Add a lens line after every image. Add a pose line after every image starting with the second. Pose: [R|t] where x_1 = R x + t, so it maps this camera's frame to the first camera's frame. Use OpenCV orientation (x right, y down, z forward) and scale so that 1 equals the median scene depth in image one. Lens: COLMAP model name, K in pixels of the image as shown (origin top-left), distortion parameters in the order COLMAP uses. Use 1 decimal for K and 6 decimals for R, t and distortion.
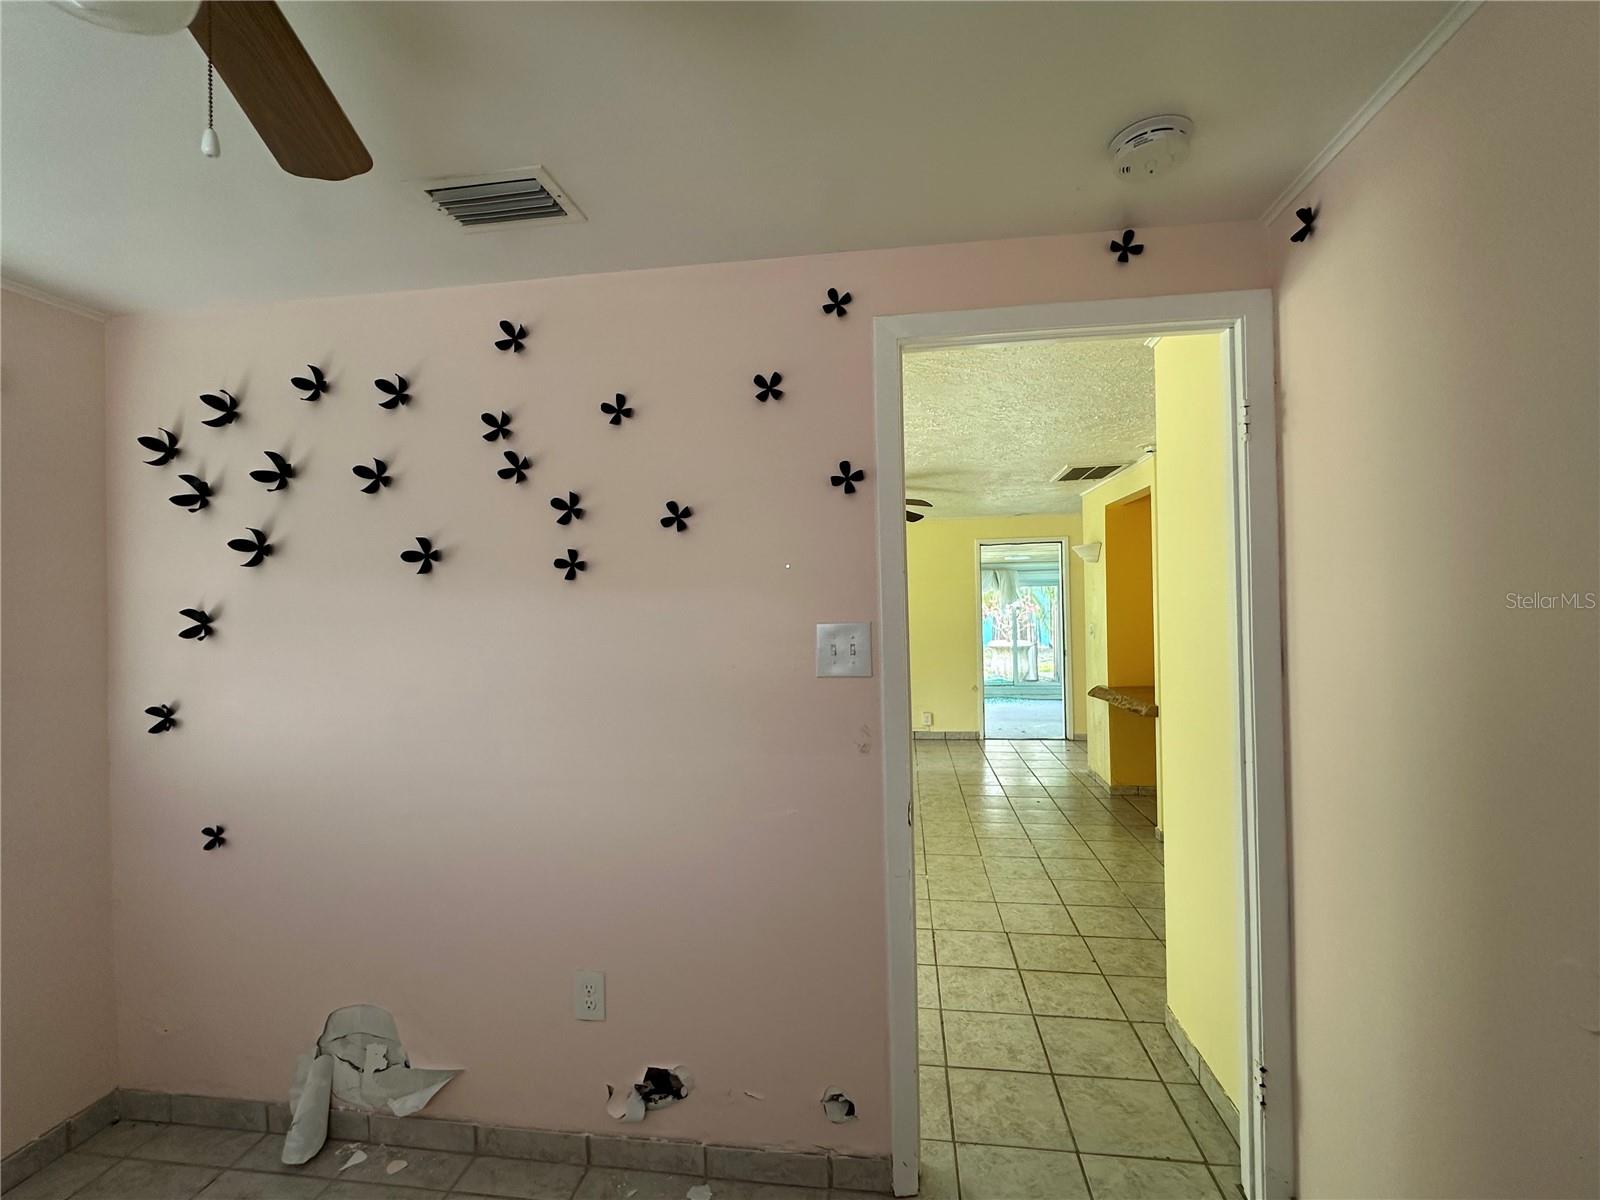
lens RADIAL K [[706.6, 0, 802.8], [0, 706.6, 598.1], [0, 0, 1]] dist [-0.000794, -0.000230]
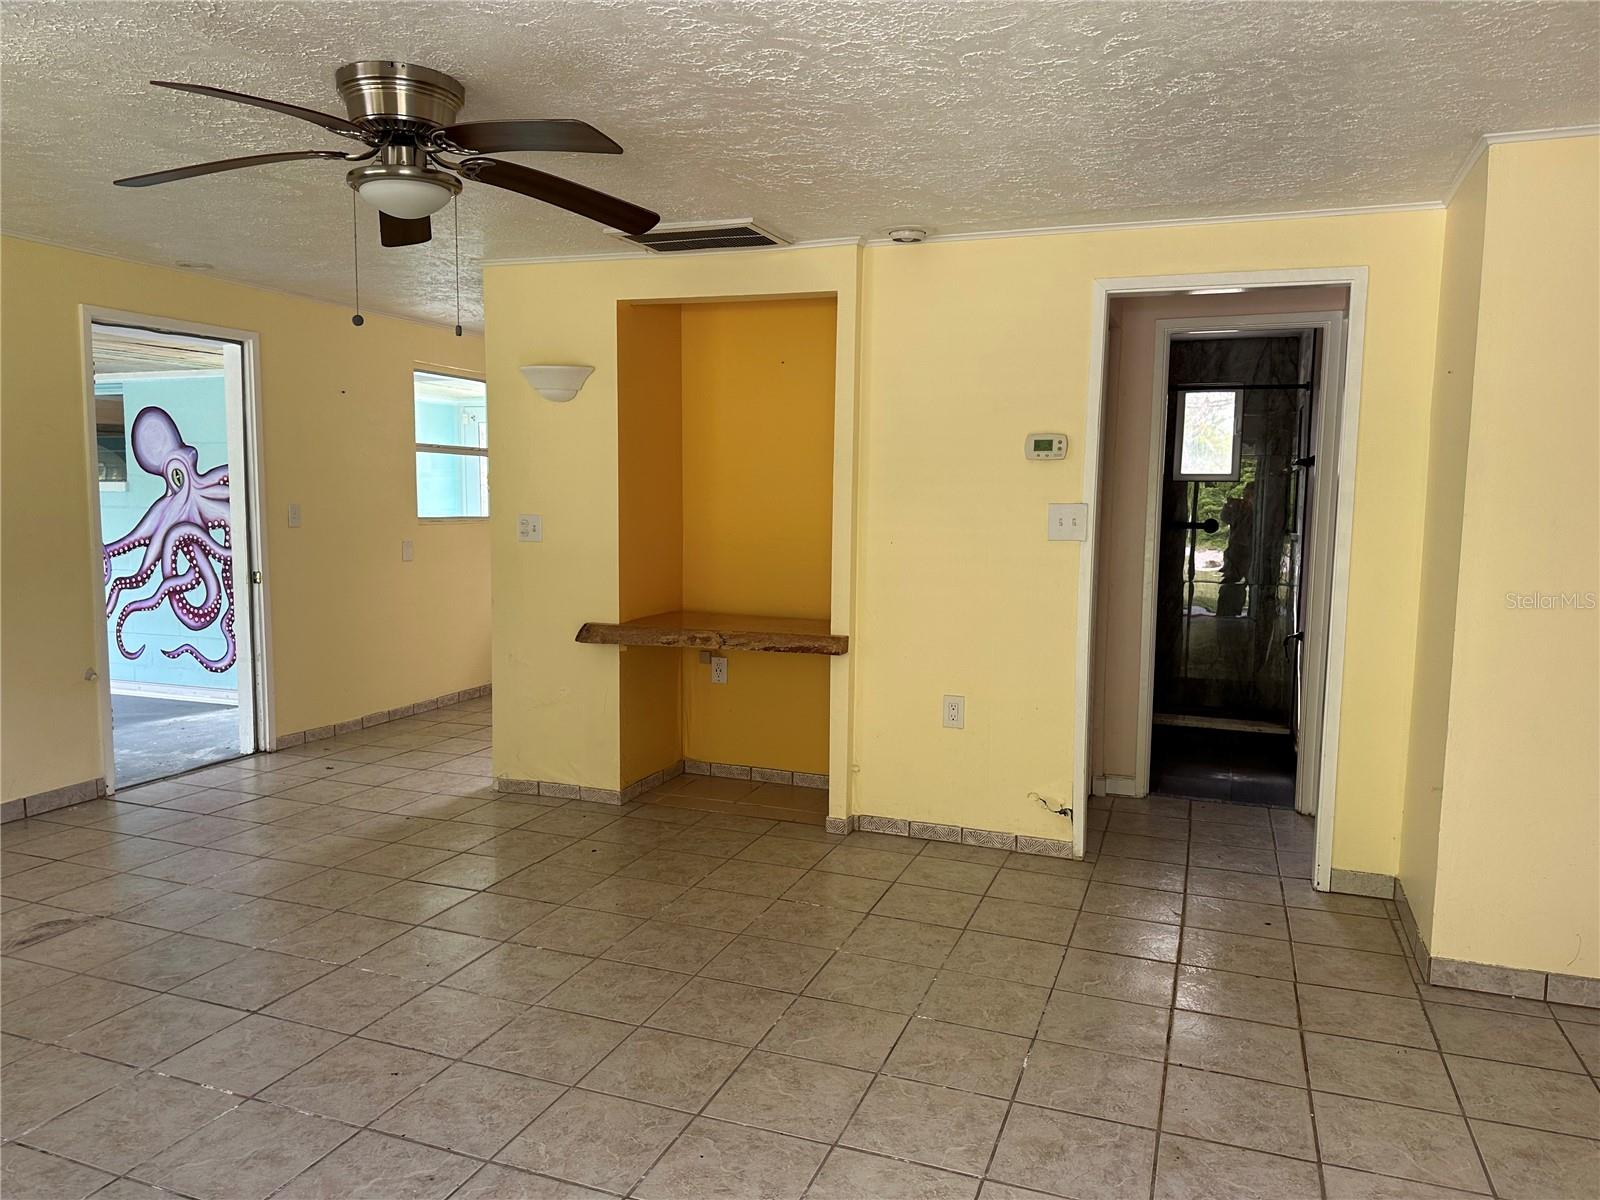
lens RADIAL K [[1123.4, 0, 796.4], [0, 1123.4, 607.3], [0, 0, 1]] dist [0.014122, -0.019094]
pose [[0.227834, -0.082431, 0.970205, -0.494824], [-0.025044, 0.995584, 0.090468, 0.033844], [-0.973378, -0.044909, 0.224763, 0.783833]]
